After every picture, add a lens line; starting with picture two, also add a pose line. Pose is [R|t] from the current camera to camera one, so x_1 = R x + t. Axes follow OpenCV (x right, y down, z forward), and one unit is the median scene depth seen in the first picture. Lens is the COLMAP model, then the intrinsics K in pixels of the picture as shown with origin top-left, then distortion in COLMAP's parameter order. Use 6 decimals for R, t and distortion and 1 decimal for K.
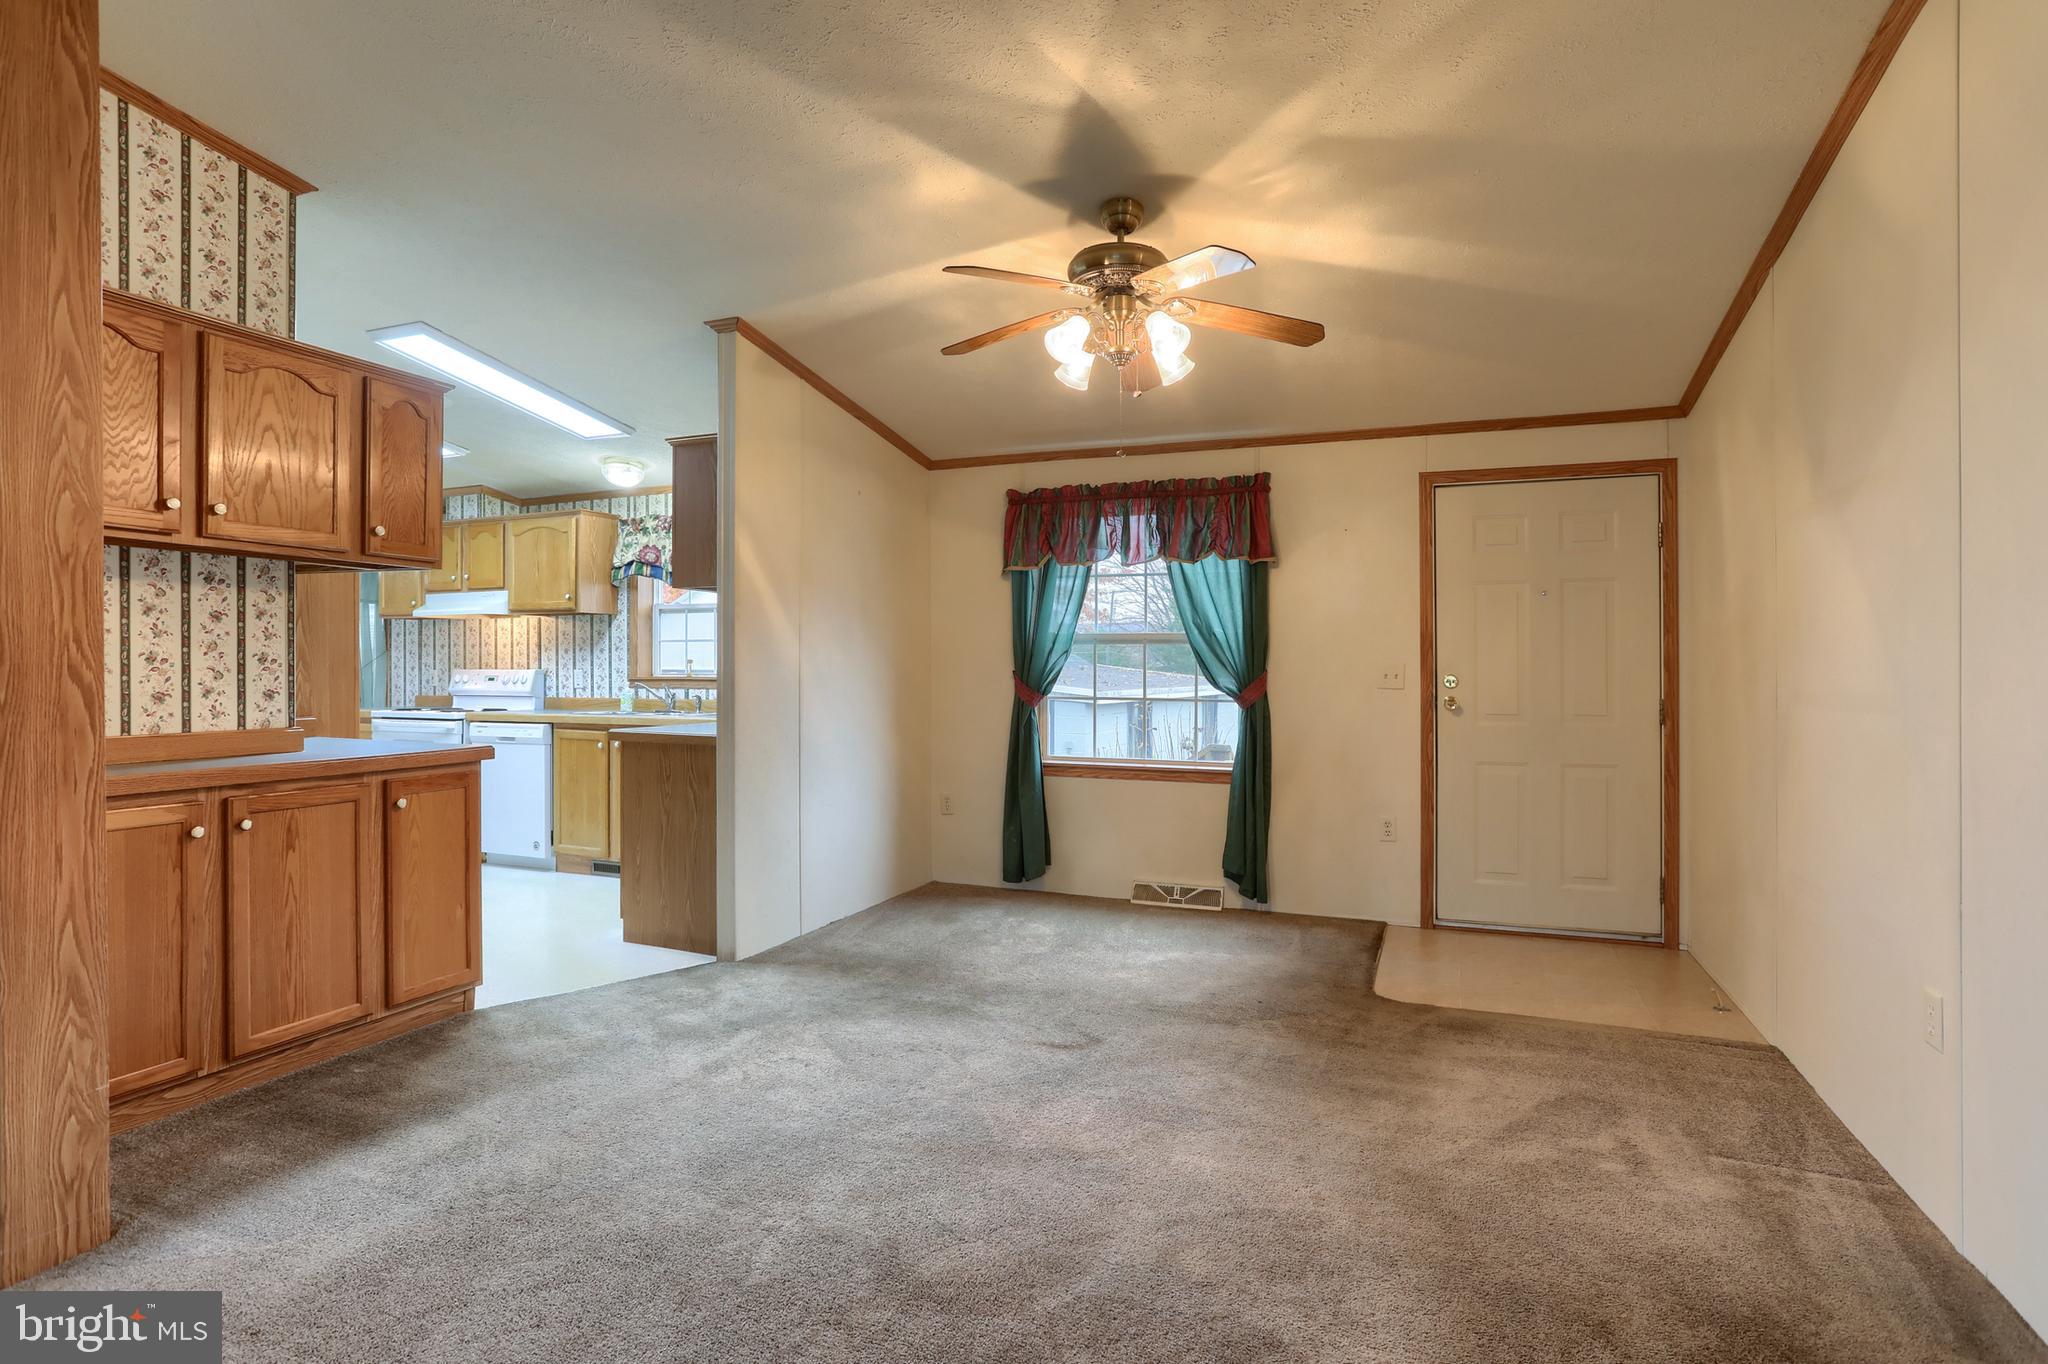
lens RADIAL K [[1037.7, 0, 1024.6], [0, 1037.7, 665.3], [0, 0, 1]] dist [-0.058326, 0.034512]
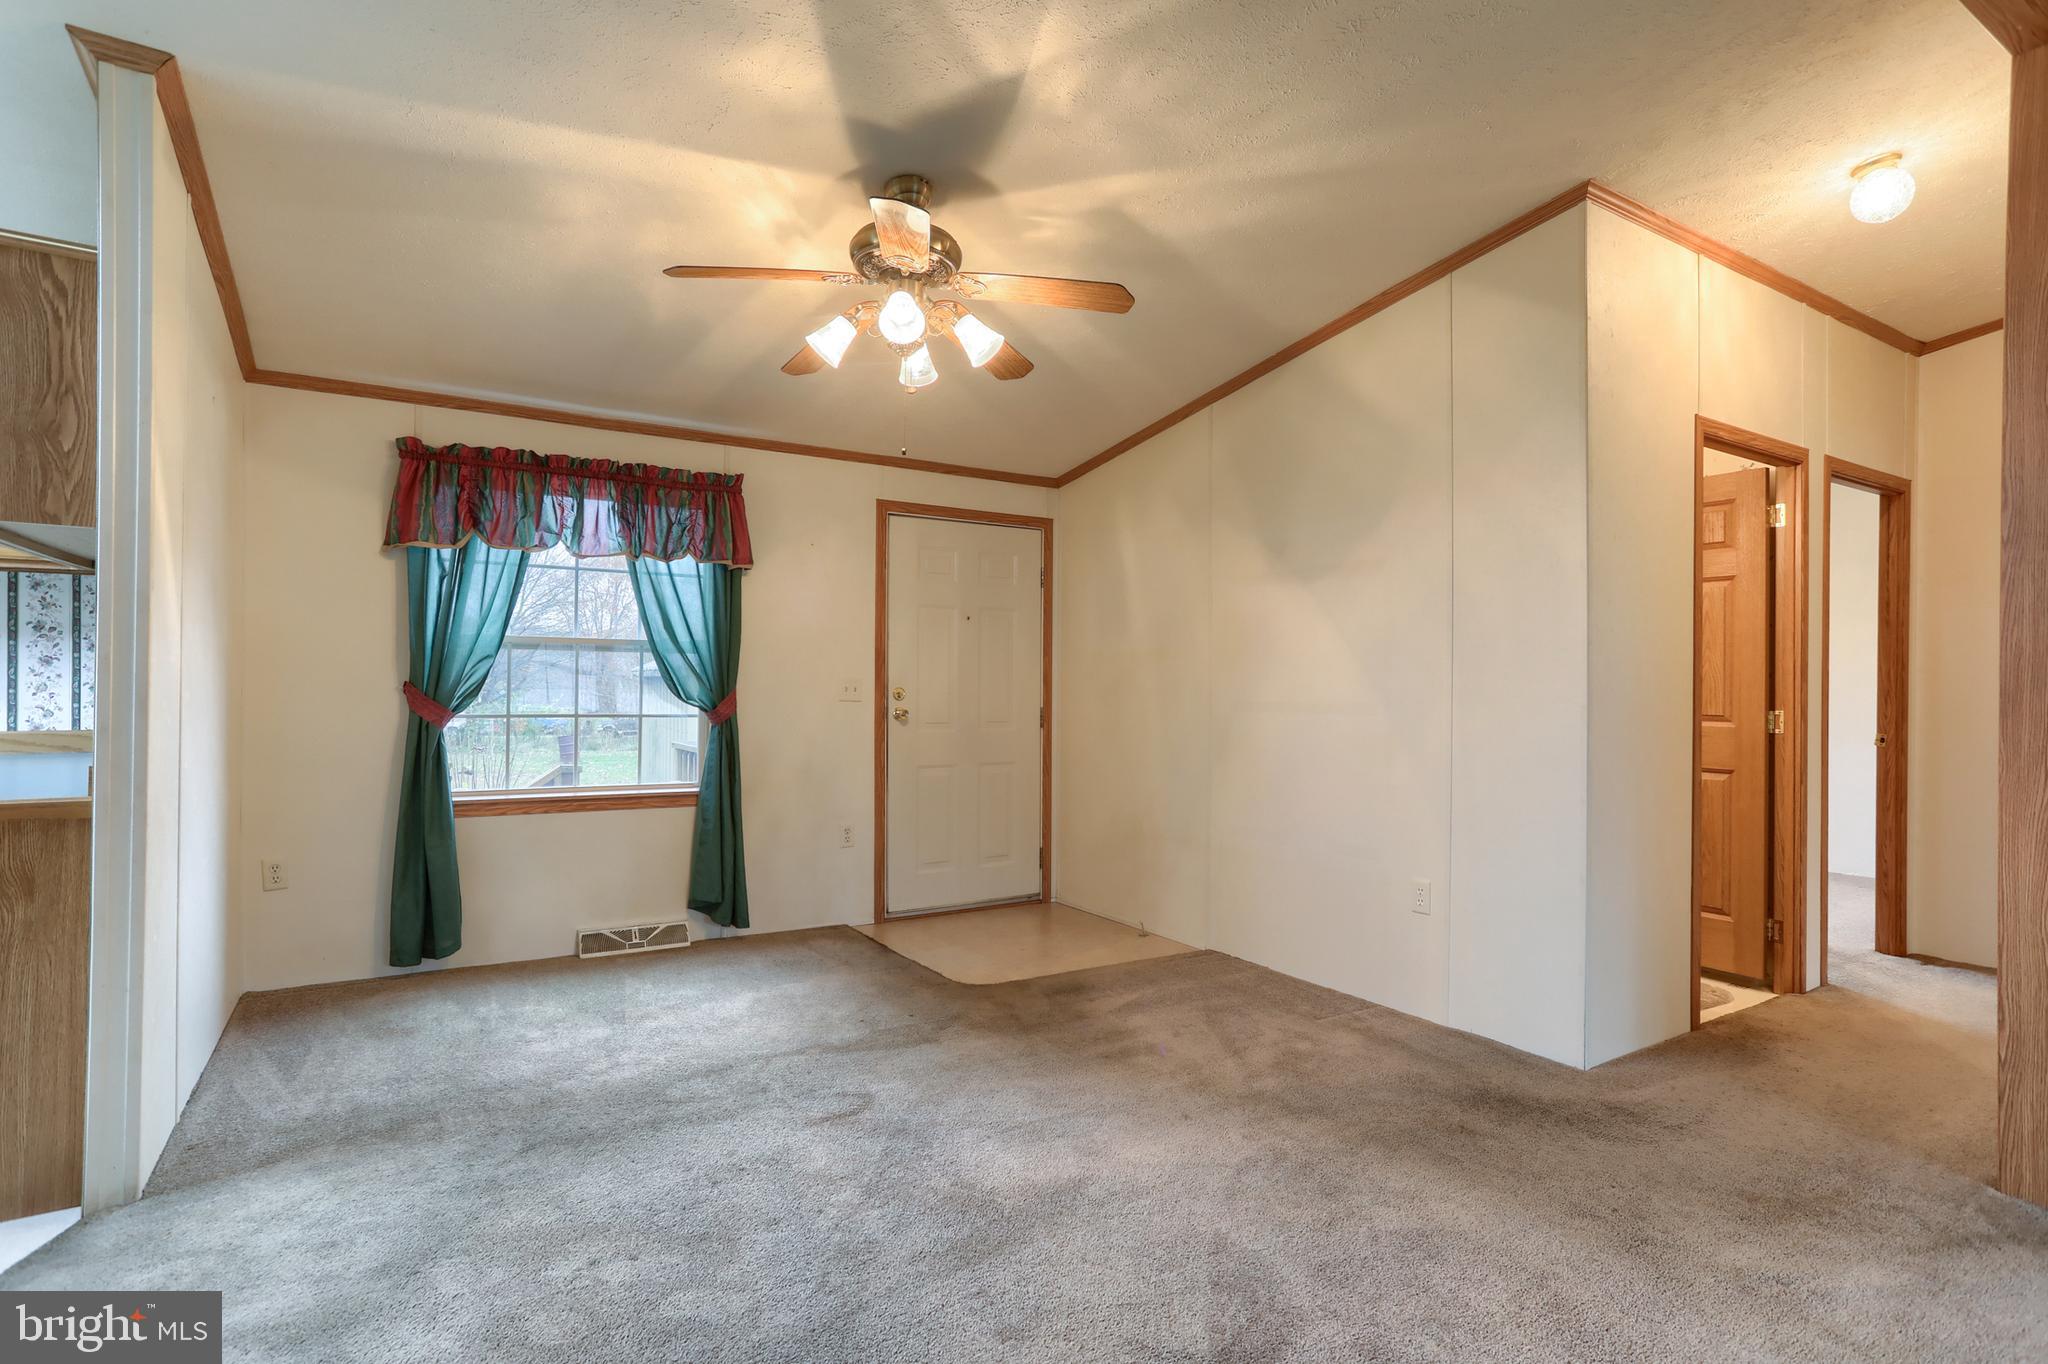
lens RADIAL K [[1024.4, 0, 1024.0], [0, 1024.4, 682.0], [0, 0, 1]] dist [-0.050845, 0.029667]
pose [[0.582927, 0.003834, 0.812515, -0.388048], [-0.011980, 0.999921, 0.003876, -0.002744], [-0.812436, -0.011993, 0.582927, 0.251445]]
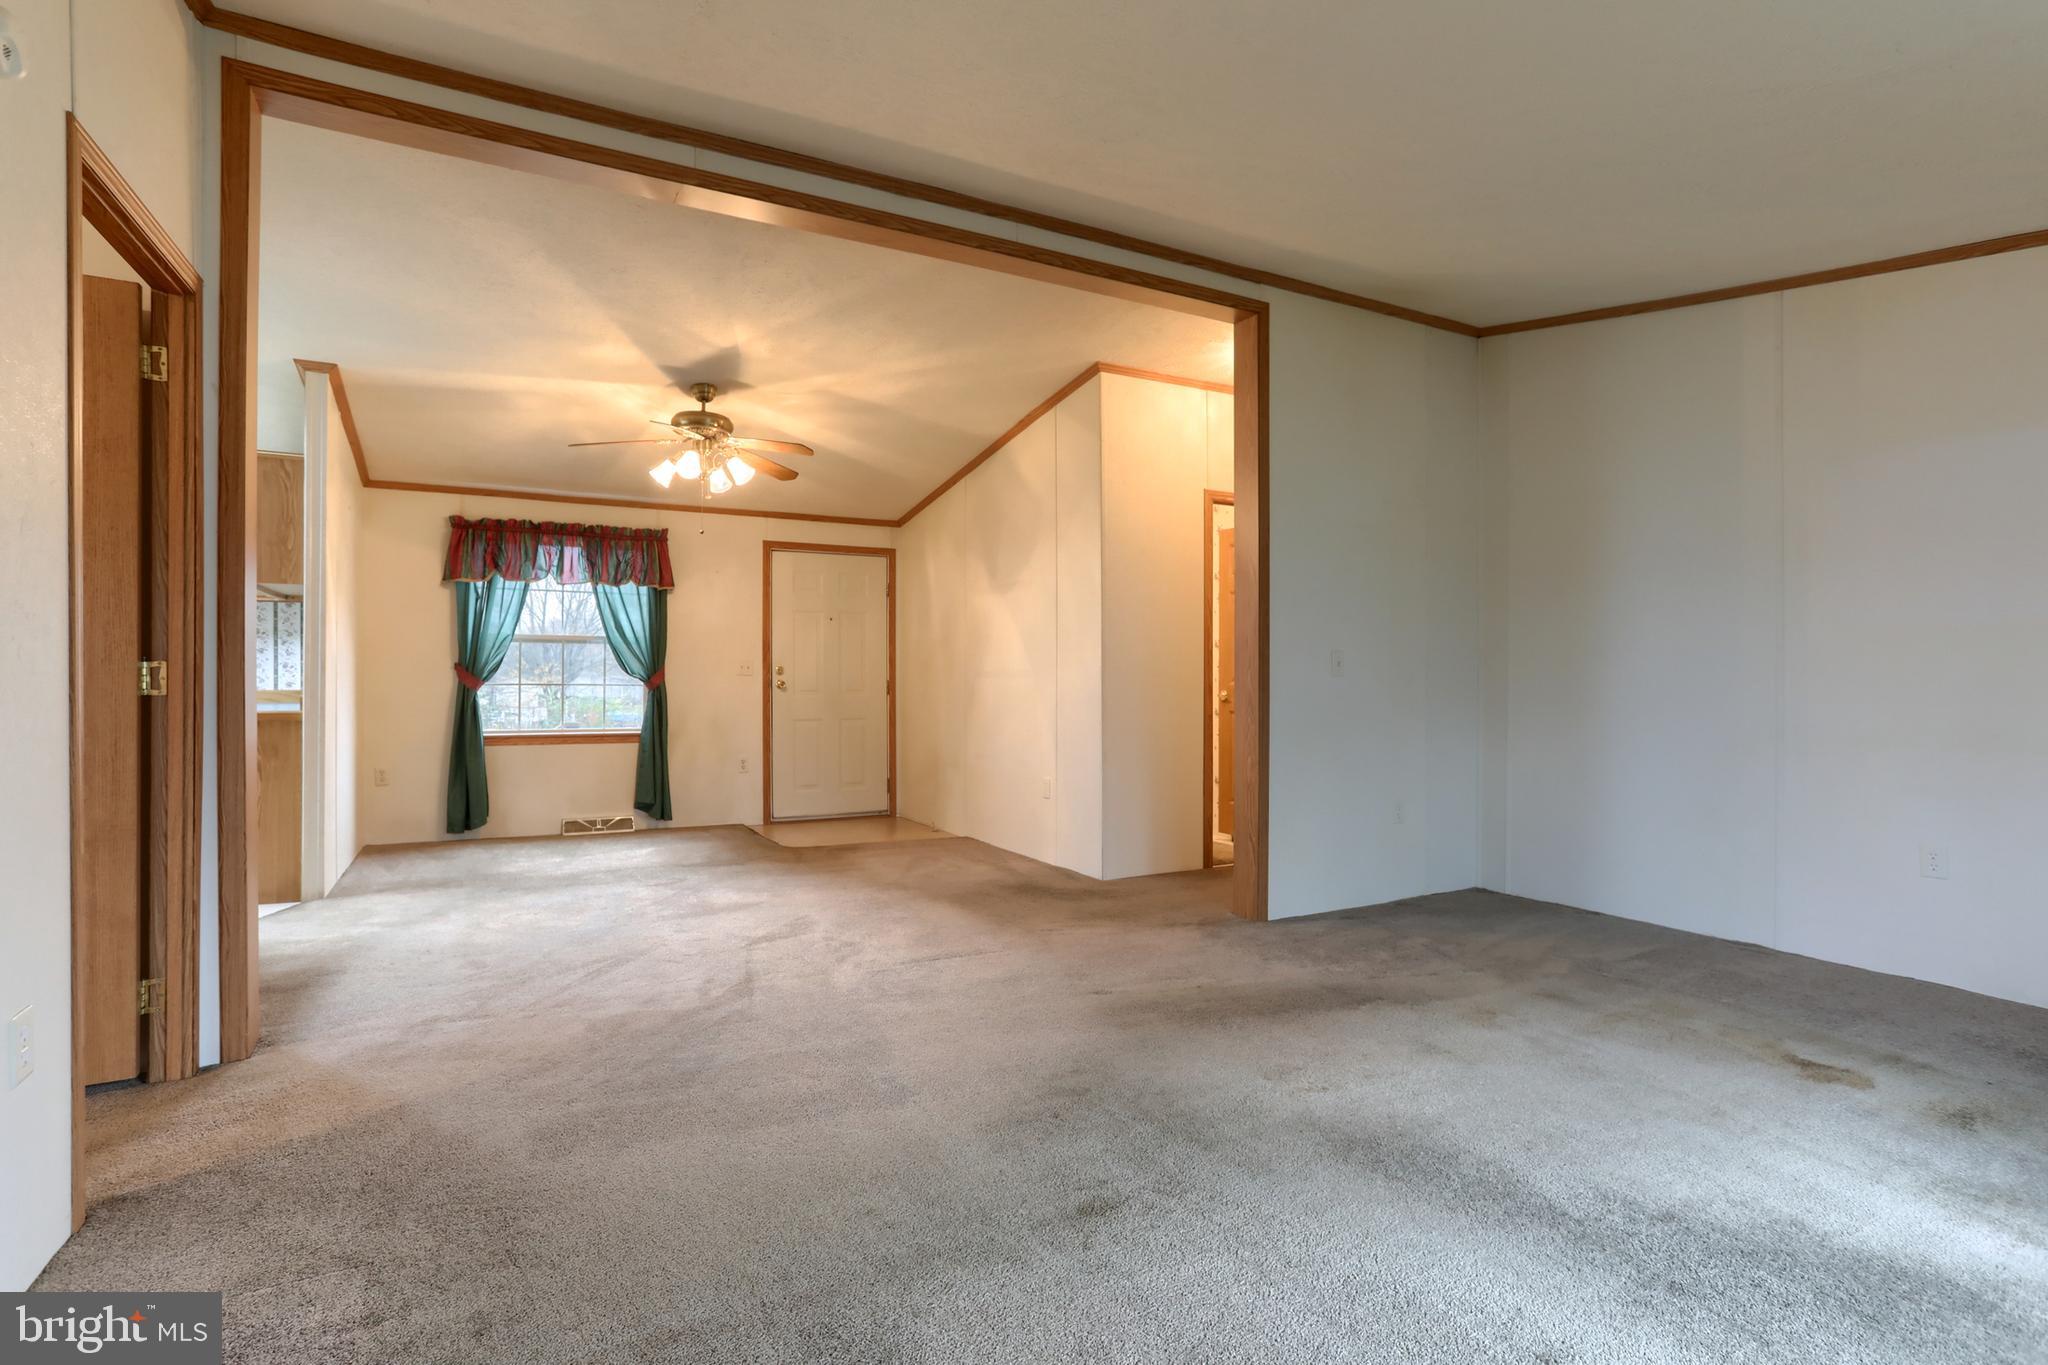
lens RADIAL K [[1024.6, 0, 1025.5], [0, 1024.6, 677.7], [0, 0, 1]] dist [-0.058056, 0.032574]
pose [[0.637501, -0.000724, 0.770449, -0.574166], [-0.003646, 0.999986, 0.003956, 0.018532], [-0.770441, -0.005331, 0.637489, -0.324945]]
